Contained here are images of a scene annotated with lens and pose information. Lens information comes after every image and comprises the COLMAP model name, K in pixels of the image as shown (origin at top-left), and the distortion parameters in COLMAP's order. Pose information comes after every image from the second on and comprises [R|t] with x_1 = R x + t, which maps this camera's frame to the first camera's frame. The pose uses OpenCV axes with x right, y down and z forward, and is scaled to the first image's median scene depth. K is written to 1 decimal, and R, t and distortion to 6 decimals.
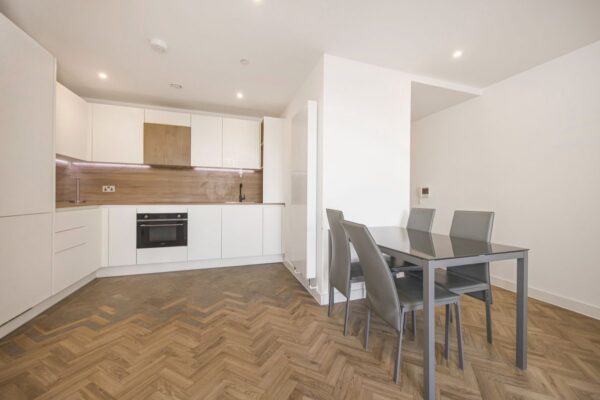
lens RADIAL K [[234.9, 0, 300.4], [0, 234.9, 197.0], [0, 0, 1]] dist [0.008483, 0.000188]
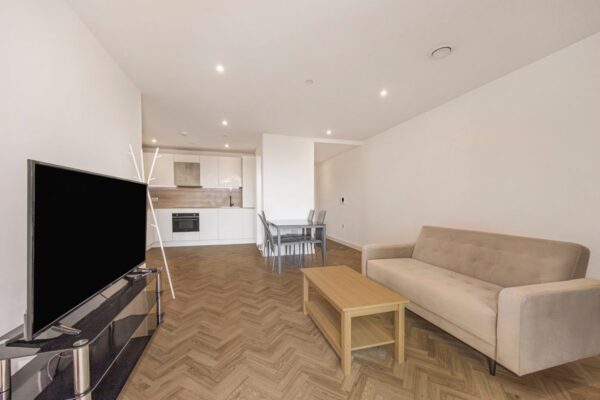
lens RADIAL K [[234.9, 0, 294.8], [0, 234.9, 211.9], [0, 0, 1]] dist [0.008483, 0.000188]
pose [[0.998432, -0.001858, -0.055944, 0.326431], [0.004266, 0.999068, 0.042952, -0.014910], [0.055812, -0.043123, 0.997510, -0.699362]]
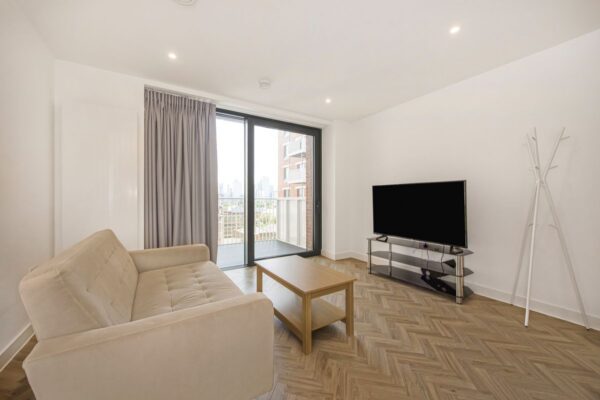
lens RADIAL K [[234.9, 0, 303.2], [0, 234.9, 199.9], [0, 0, 1]] dist [0.008483, 0.000188]
pose [[-0.967002, -0.005838, -0.254703, 0.567056], [-0.007841, 0.999946, 0.006849, -0.005323], [0.254649, 0.008620, -0.966995, 0.477855]]
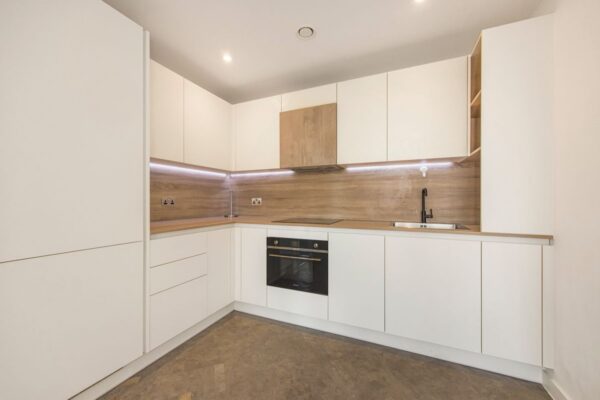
lens RADIAL K [[234.9, 0, 297.9], [0, 234.9, 199.9], [0, 0, 1]] dist [0.008483, 0.000188]
pose [[0.736335, -0.009366, -0.676552, -0.118833], [0.005145, 0.999953, -0.008244, -0.033405], [0.676598, 0.002589, 0.736348, 0.477558]]
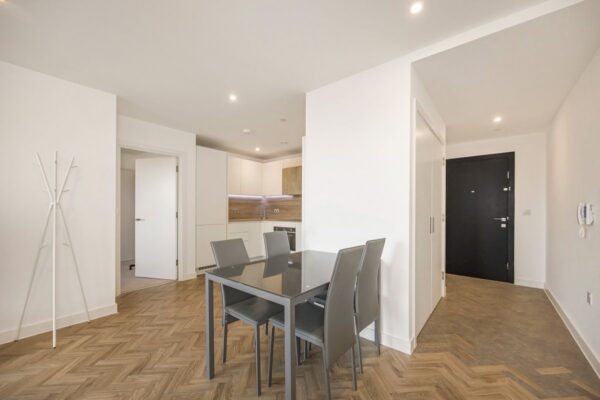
lens RADIAL K [[234.9, 0, 297.8], [0, 234.9, 210.7], [0, 0, 1]] dist [0.008483, 0.000188]
pose [[0.524589, -0.003408, -0.851349, 0.705912], [0.002550, 0.999994, -0.002432, -0.031164], [0.851352, -0.000895, 0.524595, 0.257556]]
